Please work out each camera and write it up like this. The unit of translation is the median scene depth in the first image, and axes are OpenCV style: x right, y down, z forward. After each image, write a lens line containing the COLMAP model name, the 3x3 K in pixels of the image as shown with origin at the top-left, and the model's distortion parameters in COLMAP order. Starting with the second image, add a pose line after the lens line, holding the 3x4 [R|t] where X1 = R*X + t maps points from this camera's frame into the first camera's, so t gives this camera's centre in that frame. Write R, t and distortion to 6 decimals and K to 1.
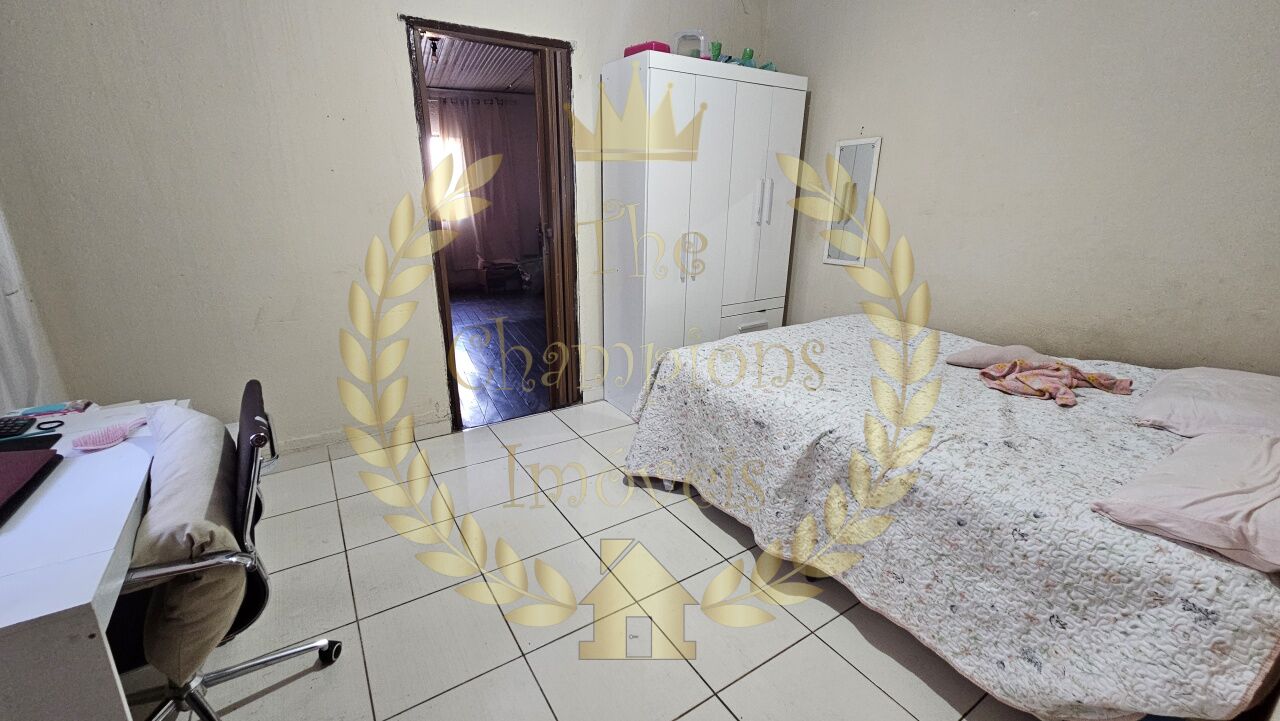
lens RADIAL K [[504.2, 0, 627.4], [0, 504.2, 358.0], [0, 0, 1]] dist [0.002534, -0.000264]
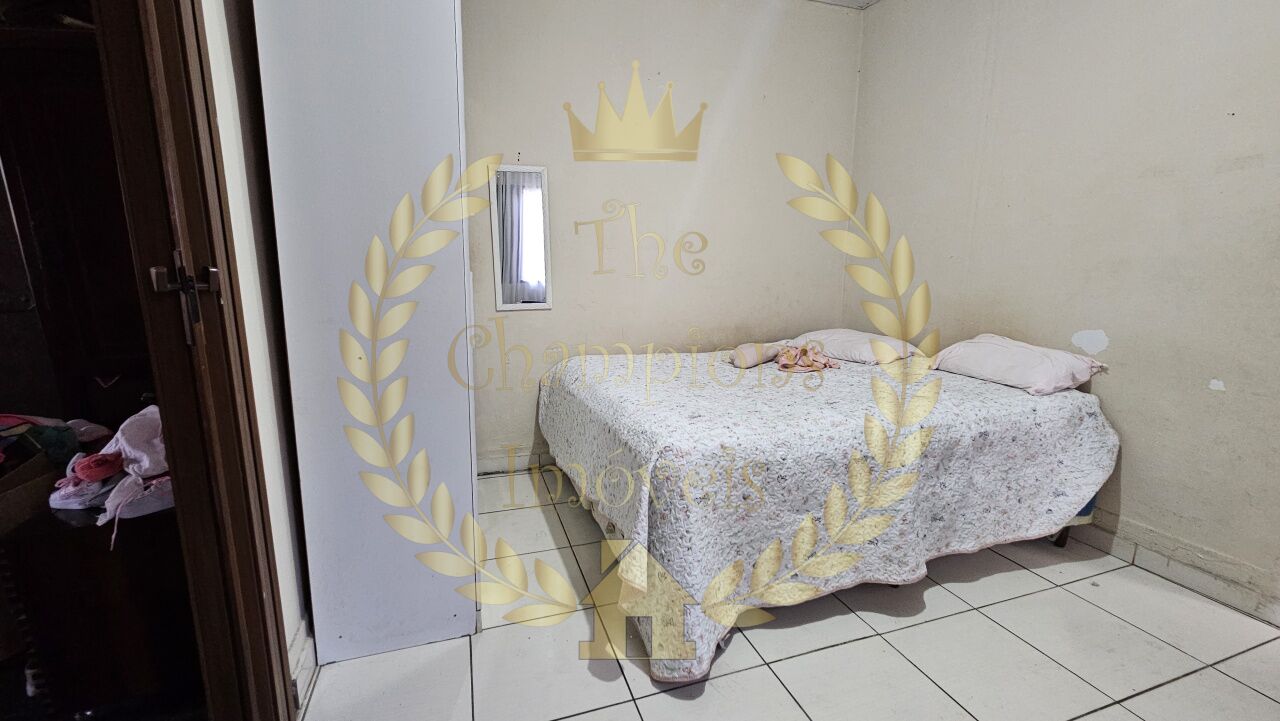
lens RADIAL K [[504.2, 0, 627.4], [0, 504.2, 358.0], [0, 0, 1]] dist [0.002534, -0.000264]
pose [[0.258066, -0.177719, 0.949641, -0.833871], [0.296790, 0.949990, 0.097131, -0.314536], [-0.919411, 0.256778, 0.297906, 1.387059]]
